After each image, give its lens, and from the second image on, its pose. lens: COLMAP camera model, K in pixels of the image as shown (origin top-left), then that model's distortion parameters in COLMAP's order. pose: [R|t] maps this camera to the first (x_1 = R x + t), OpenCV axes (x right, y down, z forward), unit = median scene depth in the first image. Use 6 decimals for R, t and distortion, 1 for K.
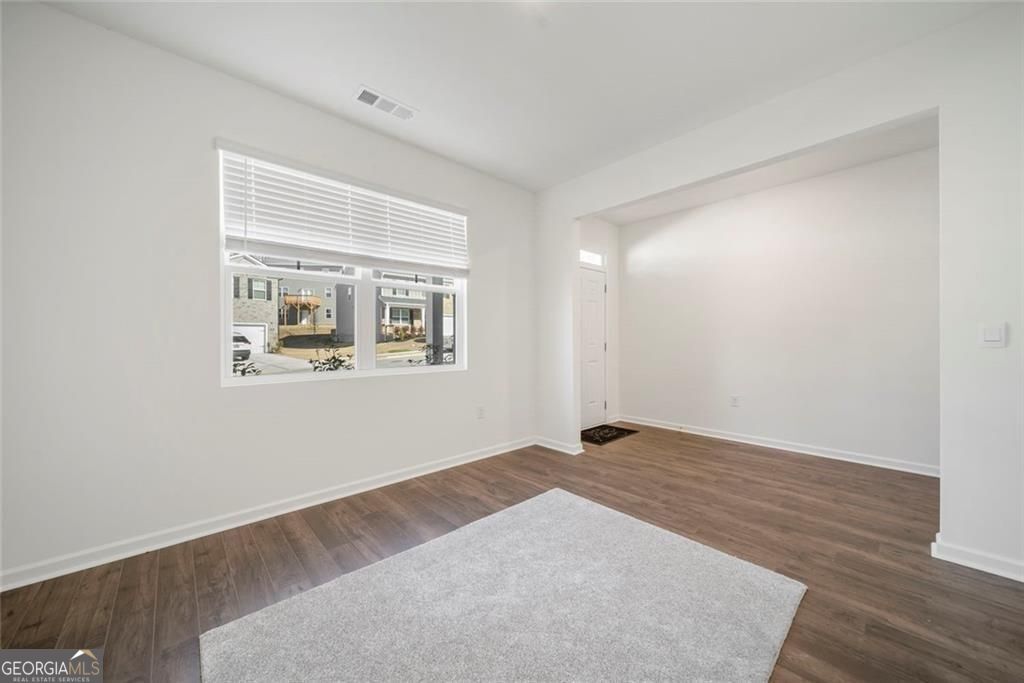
lens RADIAL K [[370.6, 0, 515.5], [0, 370.6, 339.5], [0, 0, 1]] dist [0.000611, -0.000015]
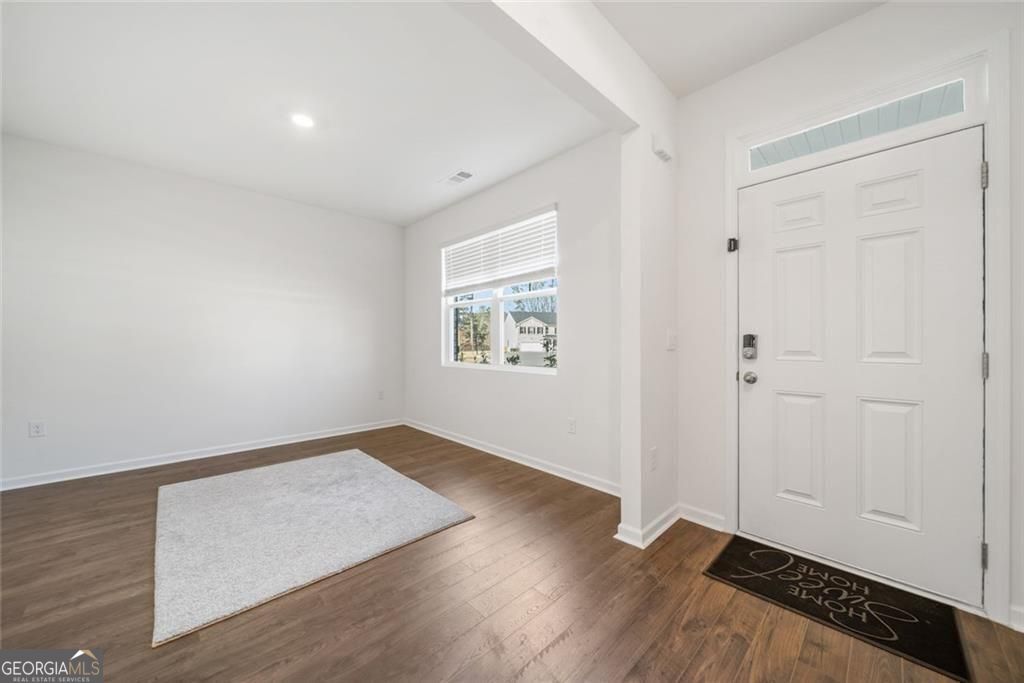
lens RADIAL K [[370.6, 0, 515.7], [0, 370.6, 342.6], [0, 0, 1]] dist [0.000611, -0.000015]
pose [[0.014391, 0.005328, -0.999882, 1.037341], [0.004464, 0.999975, 0.005393, -0.006776], [0.999886, -0.004541, 0.014367, 1.152027]]
